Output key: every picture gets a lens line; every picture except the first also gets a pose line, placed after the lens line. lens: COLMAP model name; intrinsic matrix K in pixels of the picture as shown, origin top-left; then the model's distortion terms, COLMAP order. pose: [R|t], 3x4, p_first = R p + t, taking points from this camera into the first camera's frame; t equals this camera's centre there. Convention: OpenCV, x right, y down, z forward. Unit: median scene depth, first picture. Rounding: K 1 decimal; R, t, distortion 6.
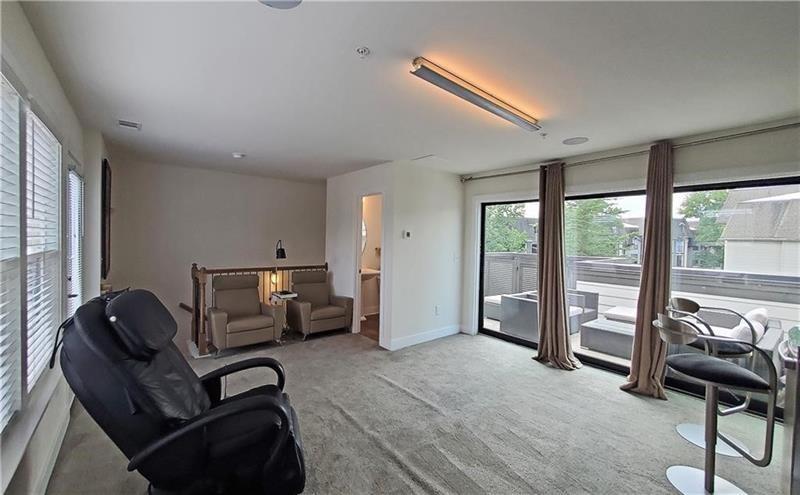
lens RADIAL K [[311.9, 0, 420.1], [0, 311.9, 247.0], [0, 0, 1]] dist [-0.001809, -0.000153]
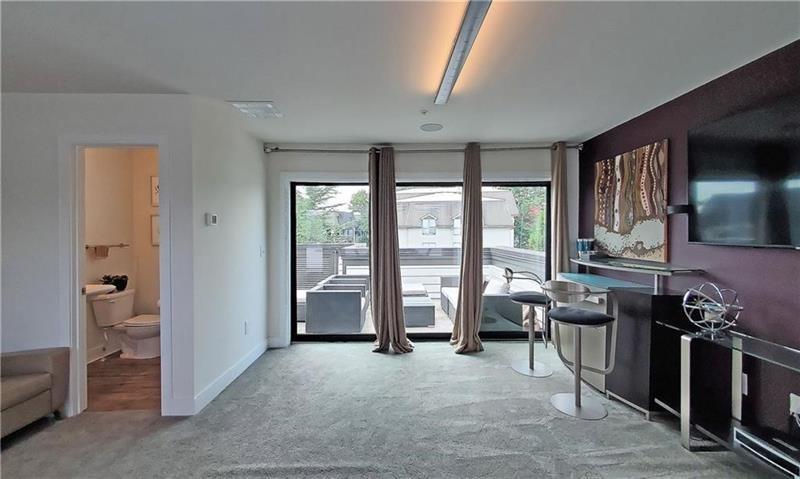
lens RADIAL K [[303.9, 0, 393.8], [0, 303.9, 236.8], [0, 0, 1]] dist [0.002871, -0.000034]
pose [[0.664233, -0.036309, 0.746643, -0.261426], [0.036687, 0.999199, 0.015952, -0.001241], [-0.746625, 0.016796, 0.665034, 0.328185]]
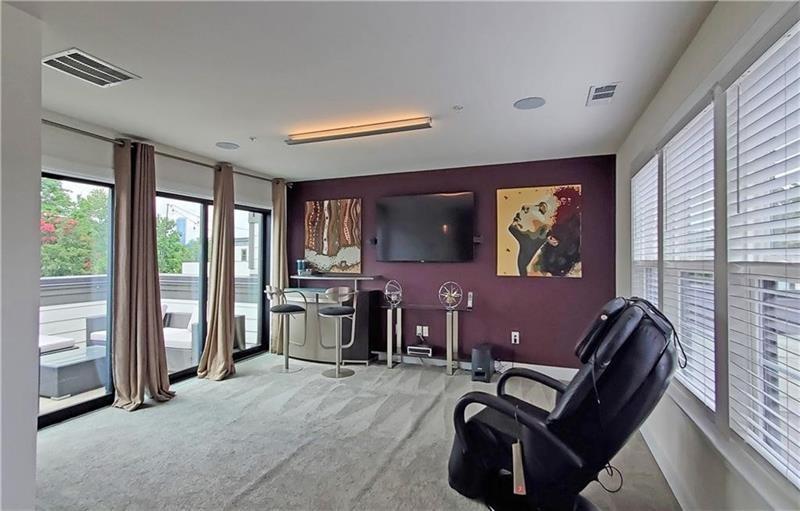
lens RADIAL K [[368.9, 0, 396.0], [0, 368.9, 254.4], [0, 0, 1]] dist [-0.002388, -0.000270]
pose [[-0.429942, -0.017052, 0.902695, -0.615575], [0.011614, 0.999634, 0.024415, -0.010519], [-0.902782, 0.020981, -0.429587, 0.775000]]
